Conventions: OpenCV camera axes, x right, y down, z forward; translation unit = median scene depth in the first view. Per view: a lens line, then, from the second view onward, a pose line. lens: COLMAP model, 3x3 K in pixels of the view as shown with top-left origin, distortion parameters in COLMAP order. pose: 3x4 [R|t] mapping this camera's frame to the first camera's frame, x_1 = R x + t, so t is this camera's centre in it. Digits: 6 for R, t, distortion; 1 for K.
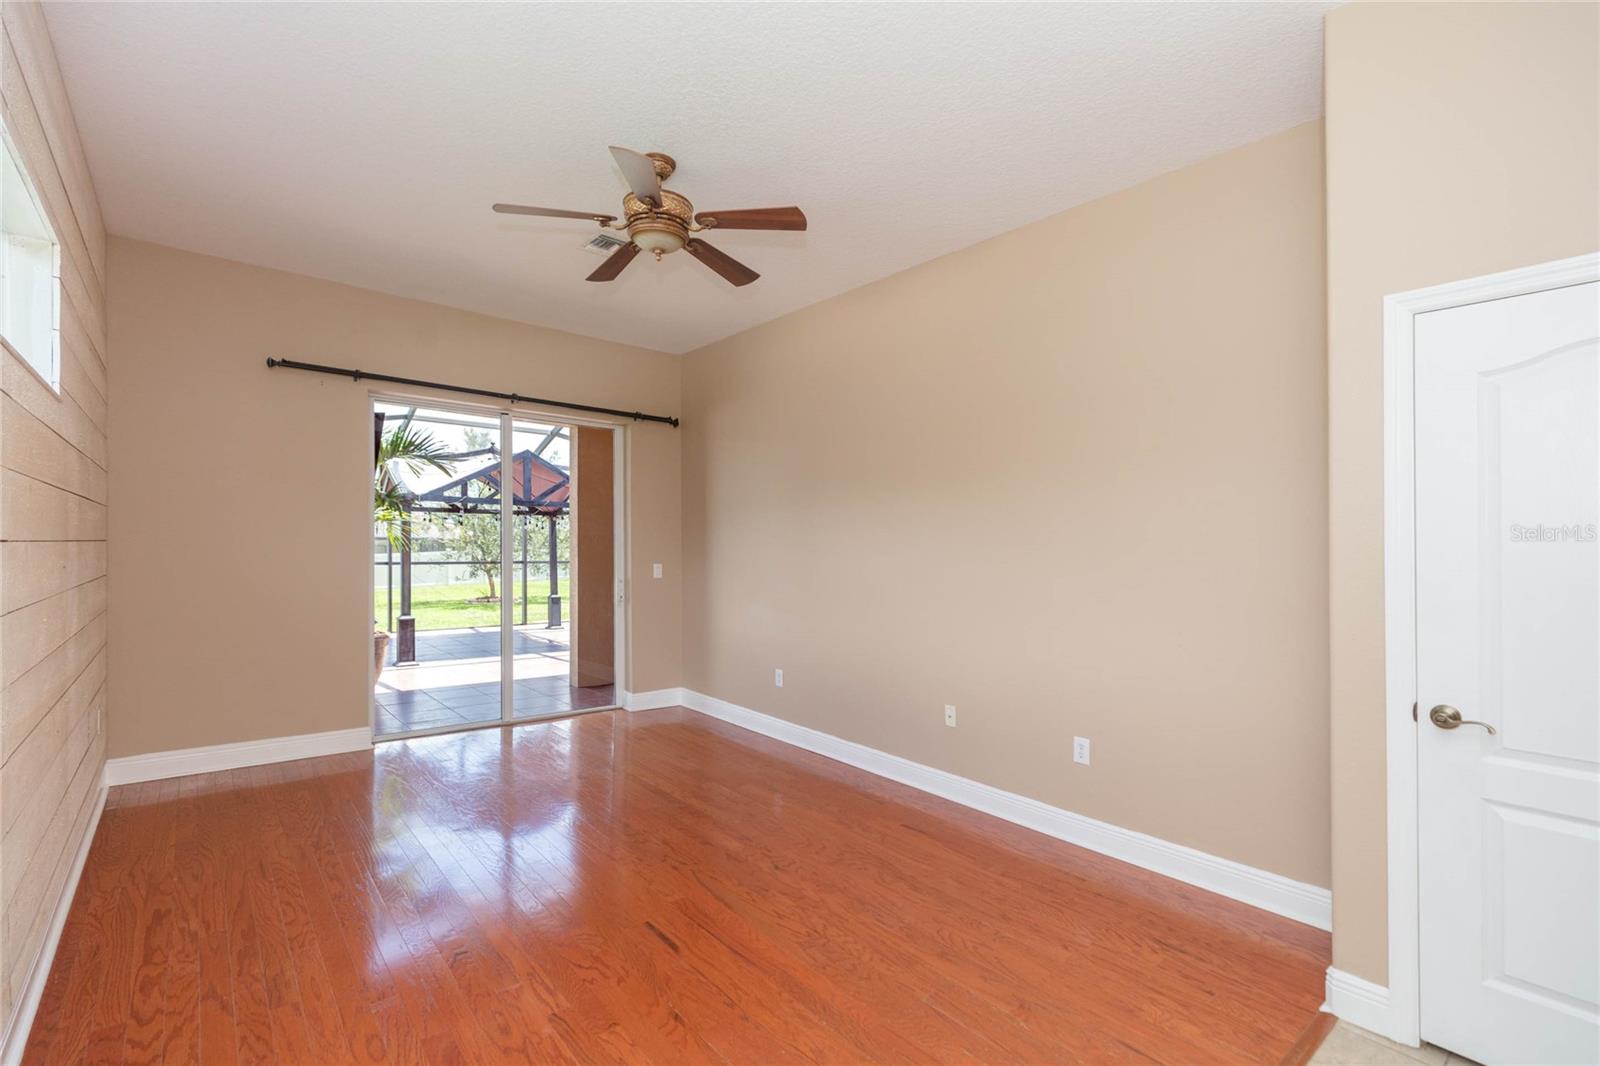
lens RADIAL K [[712.2, 0, 809.3], [0, 712.2, 544.7], [0, 0, 1]] dist [0.000111, -0.000013]
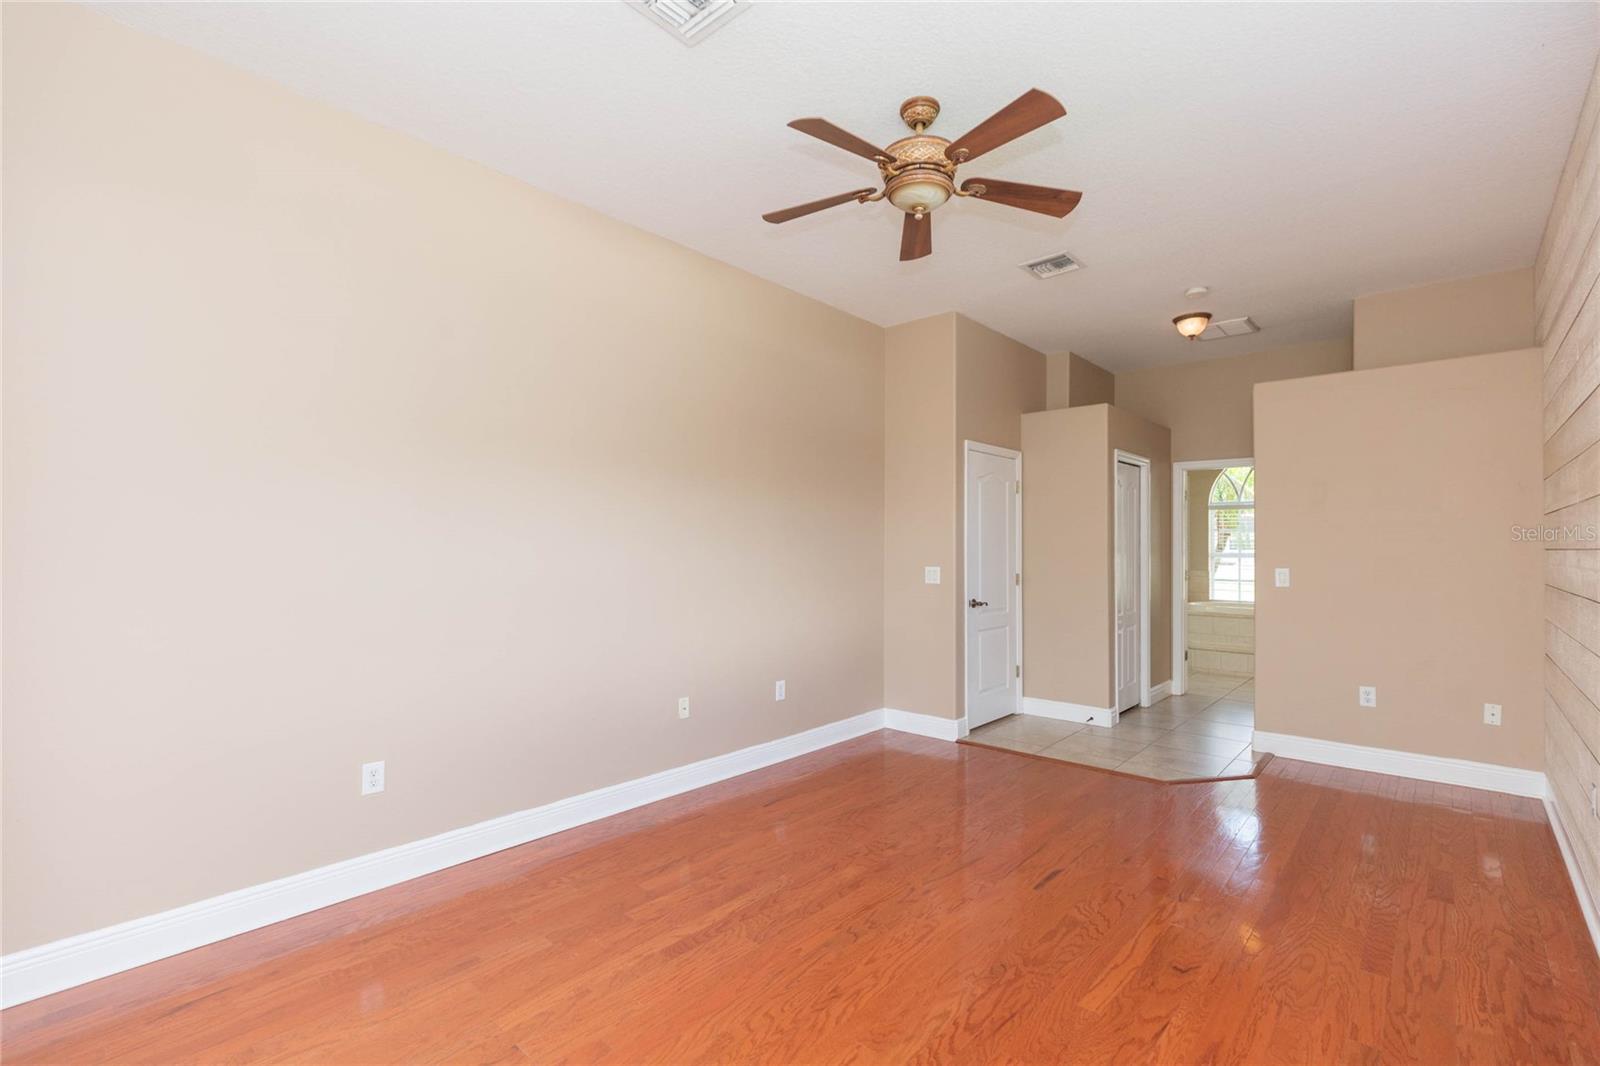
lens RADIAL K [[718.6, 0, 812.6], [0, 718.6, 551.1], [0, 0, 1]] dist [0.001877, 0.000279]
pose [[-0.138767, -0.026328, 0.989975, -0.813698], [-0.012859, 0.999610, 0.024782, -0.004320], [-0.990242, -0.009292, -0.139051, 0.970877]]
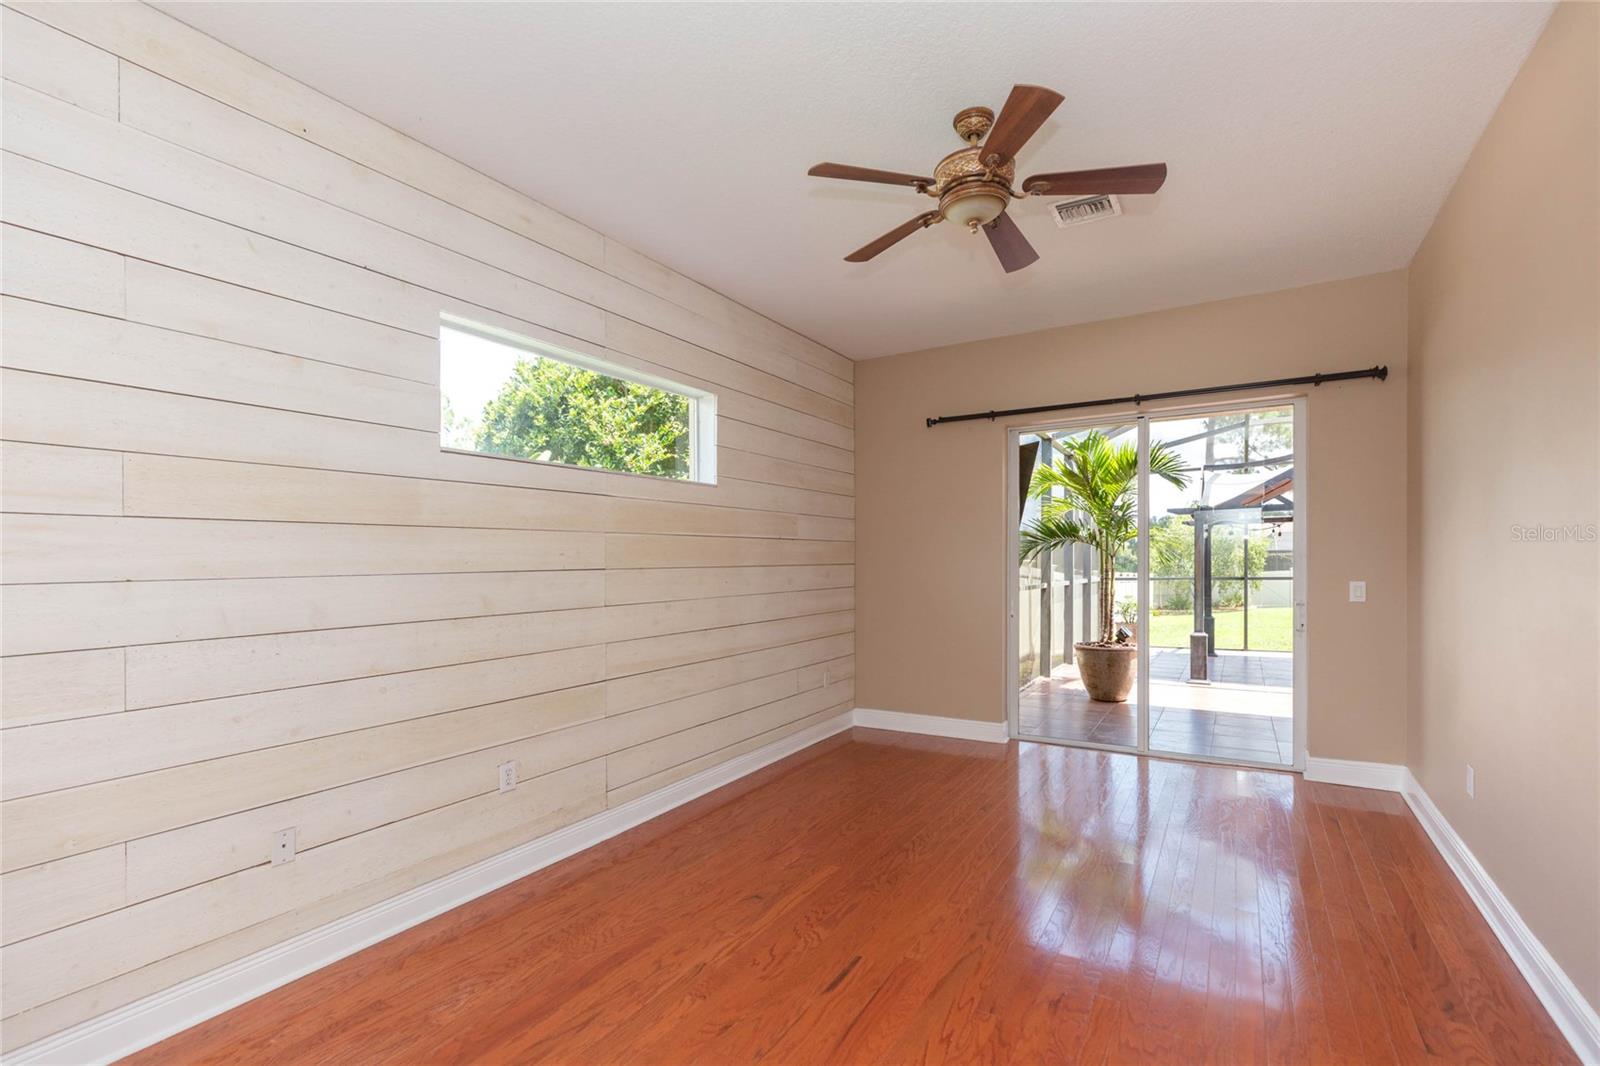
lens RADIAL K [[722.3, 0, 824.5], [0, 722.3, 571.4], [0, 0, 1]] dist [0.003682, 0.000355]
pose [[0.339013, -0.005684, -0.940764, 0.438160], [0.022448, 0.999746, 0.002049, 0.005588], [0.940514, -0.021813, 0.339055, 0.414363]]
